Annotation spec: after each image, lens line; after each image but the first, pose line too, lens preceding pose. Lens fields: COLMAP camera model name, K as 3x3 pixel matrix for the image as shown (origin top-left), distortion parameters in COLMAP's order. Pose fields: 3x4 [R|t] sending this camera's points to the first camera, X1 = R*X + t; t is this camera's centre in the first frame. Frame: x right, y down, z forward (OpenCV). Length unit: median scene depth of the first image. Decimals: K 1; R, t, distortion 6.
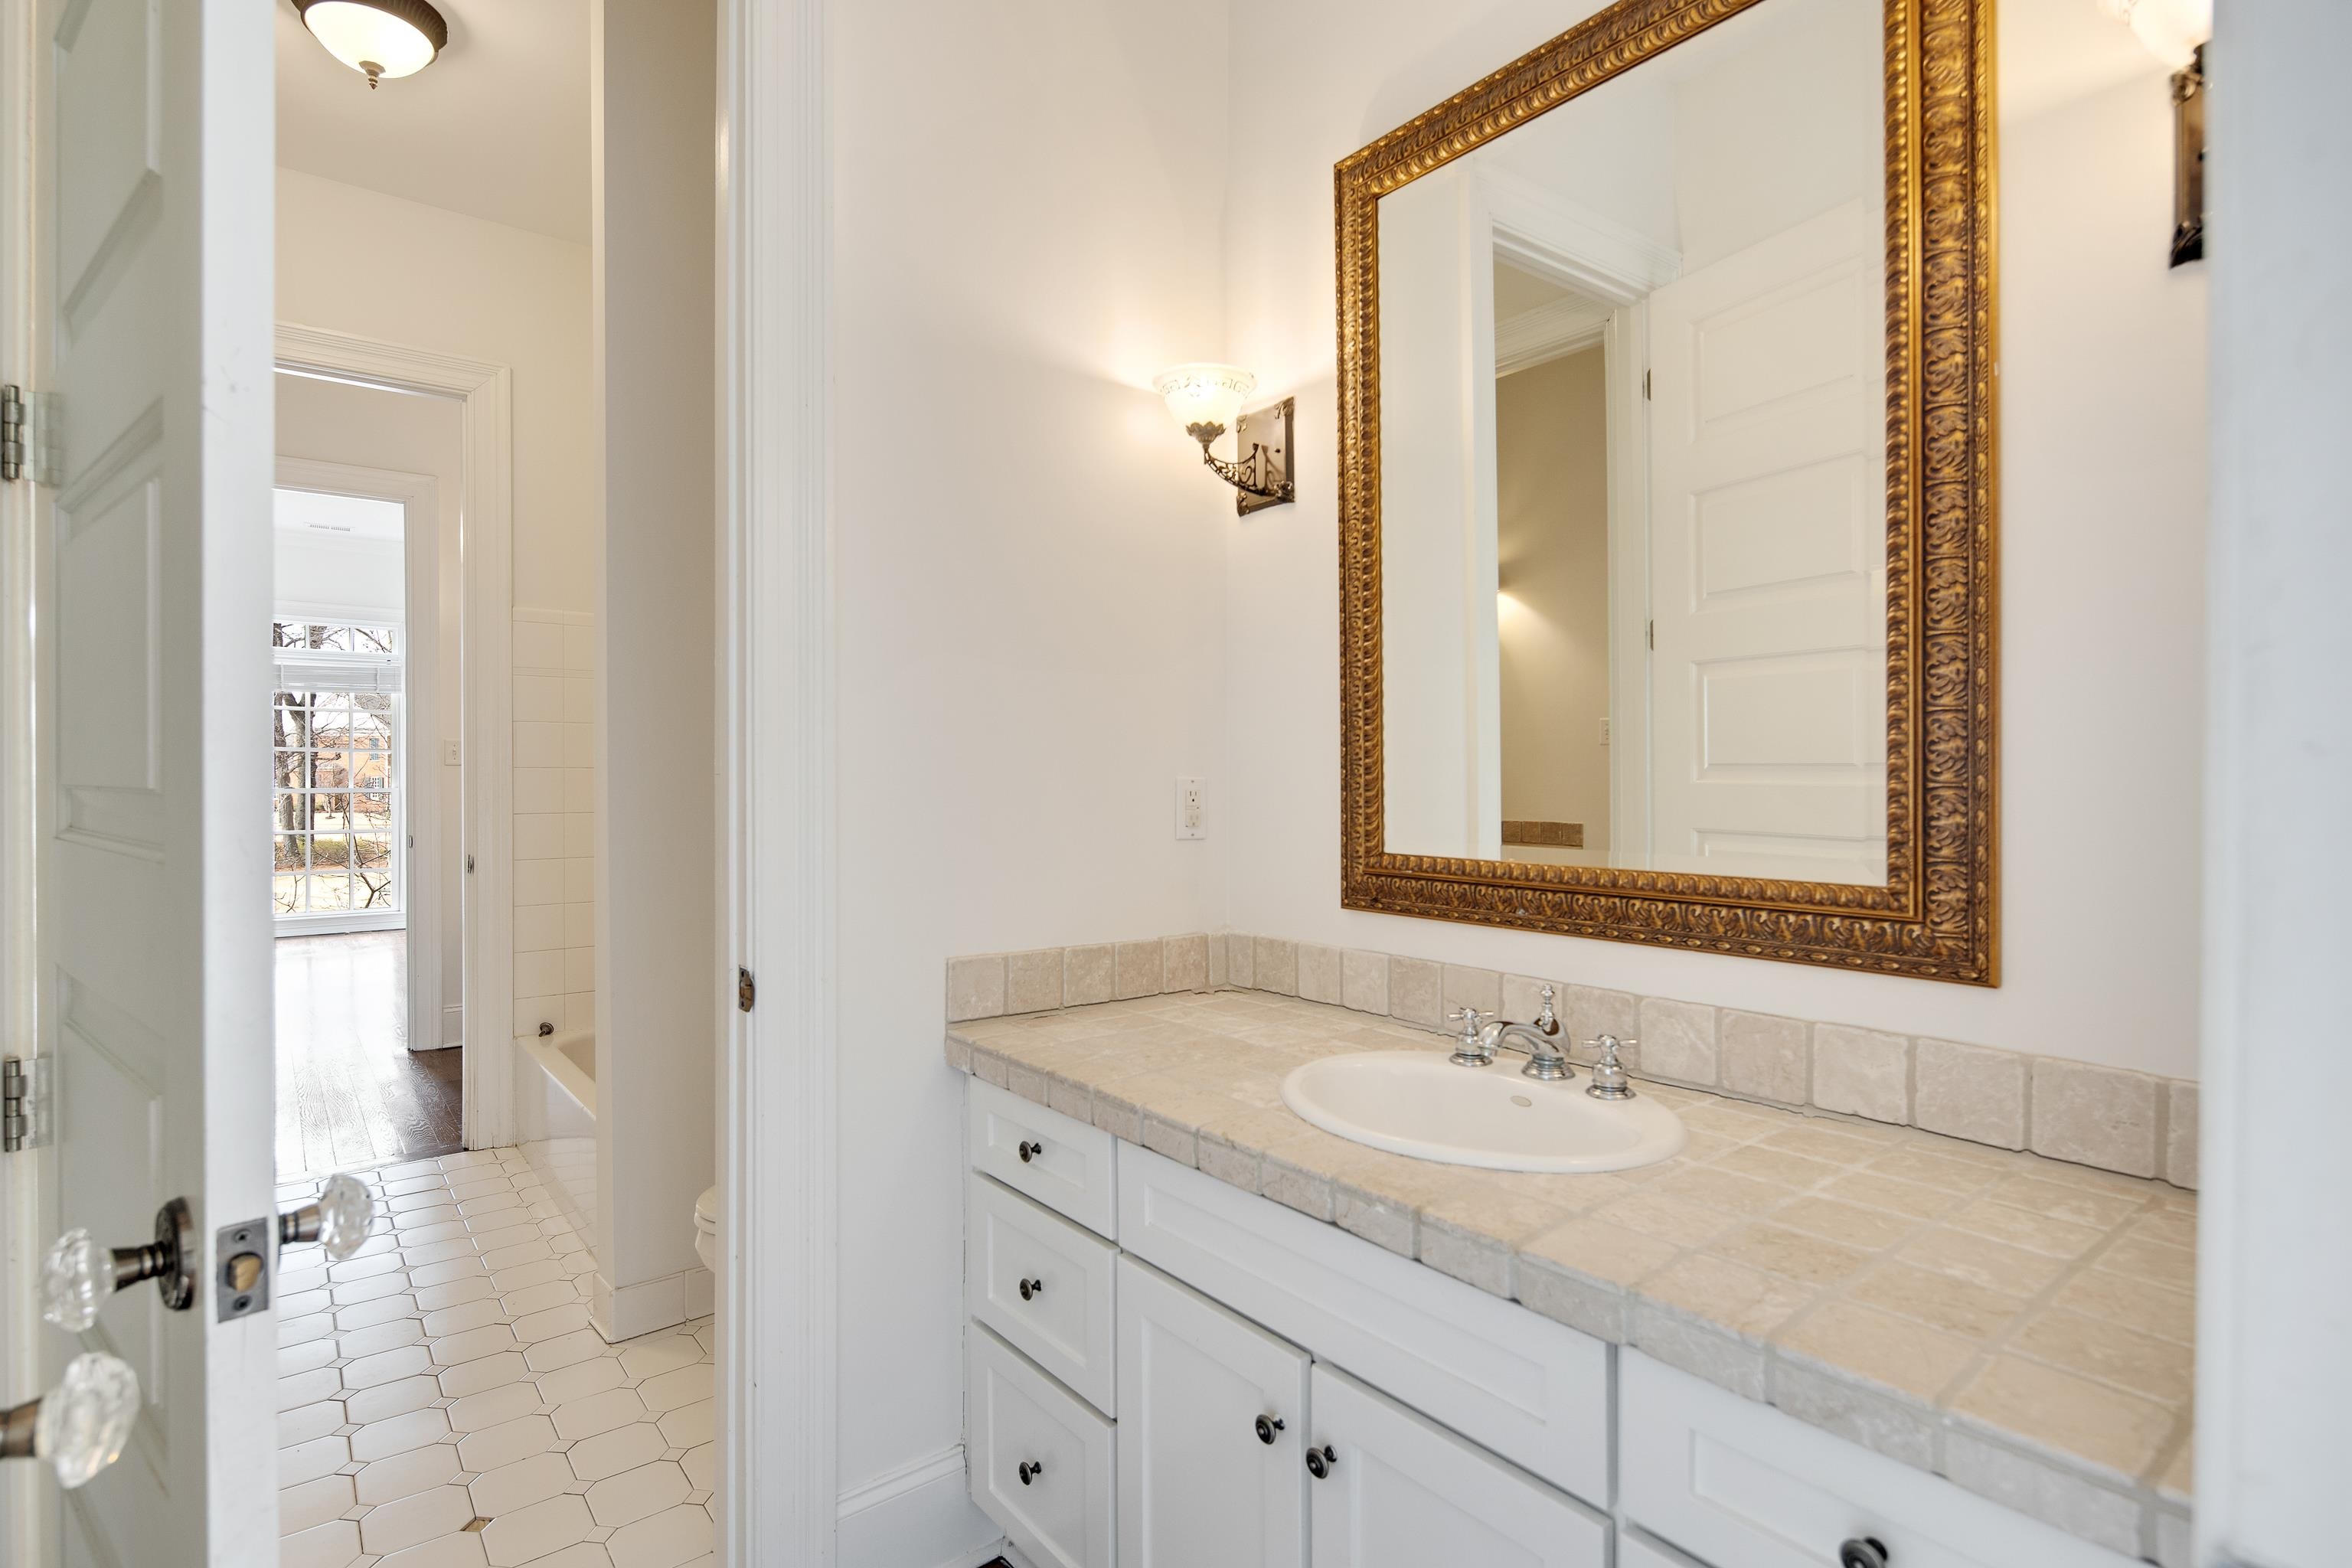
lens RADIAL K [[1142.8, 0, 1157.3], [0, 1142.8, 758.3], [0, 0, 1]] dist [-0.003334, -0.000360]
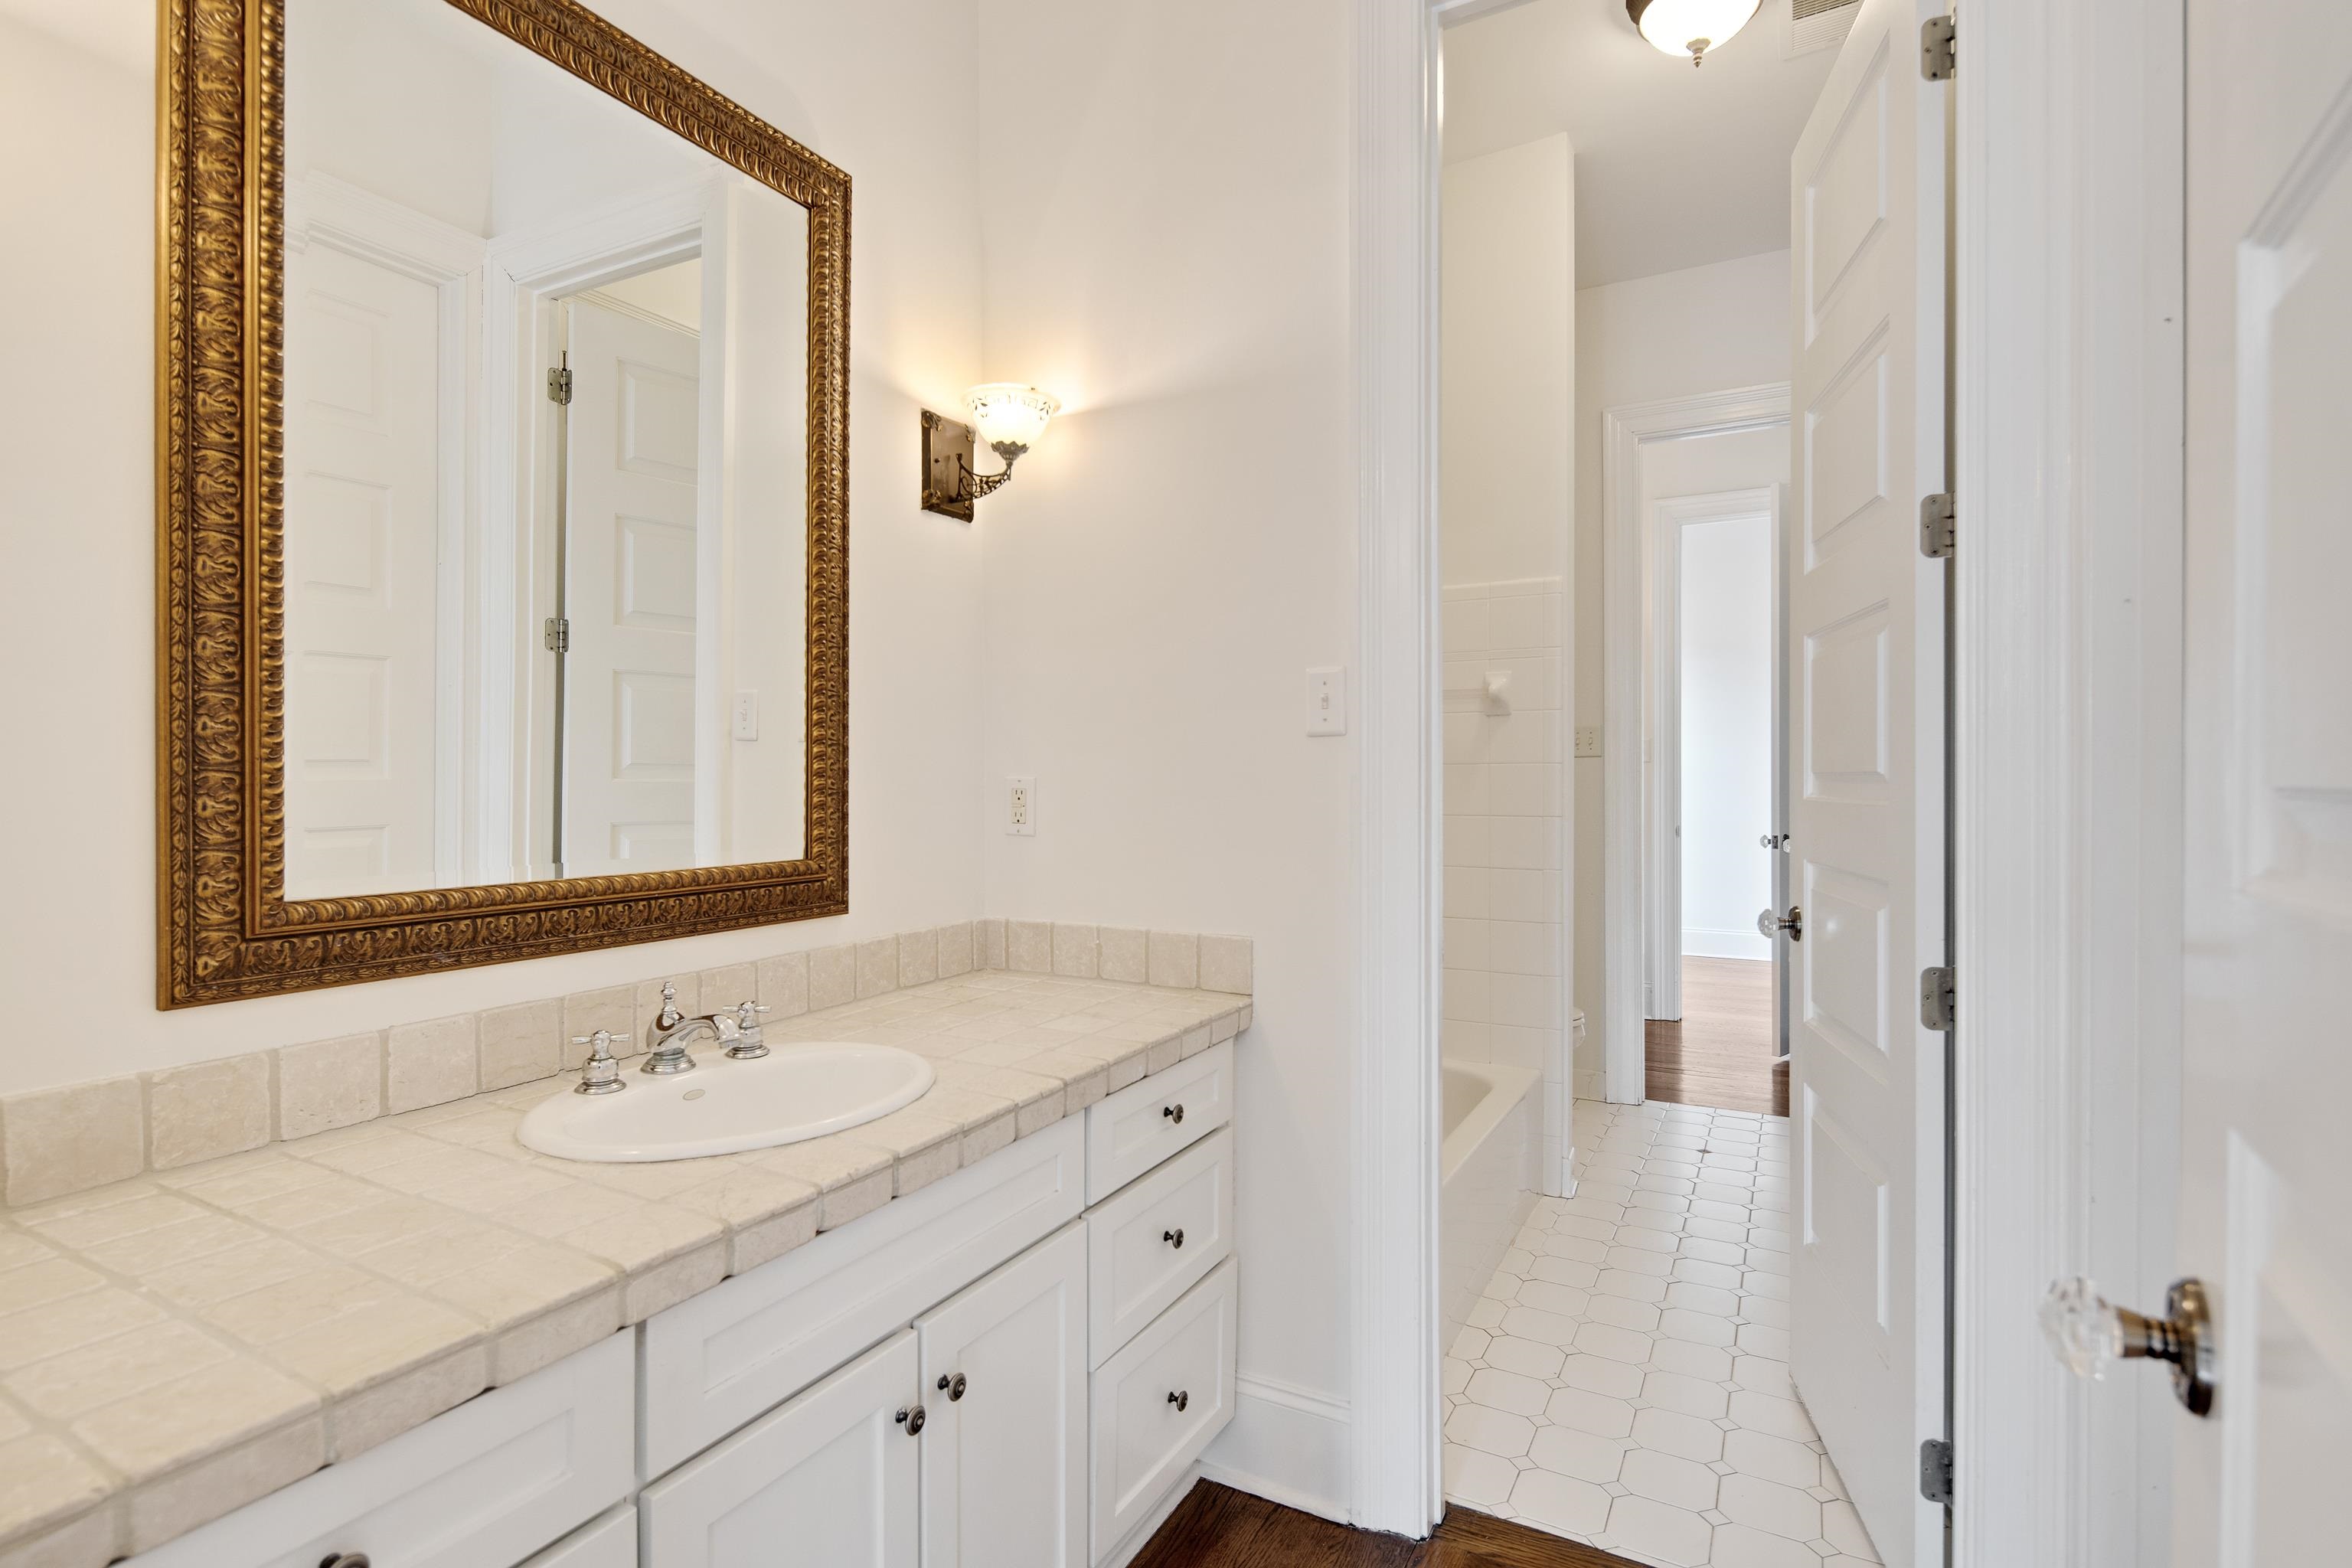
lens RADIAL K [[1142.8, 0, 1162.7], [0, 1142.8, 788.5], [0, 0, 1]] dist [-0.003334, -0.000360]
pose [[-0.397107, -0.004954, 0.917759, -0.846196], [0.000741, 0.999983, 0.005719, 0.018273], [-0.917772, 0.002951, -0.397097, 1.096861]]
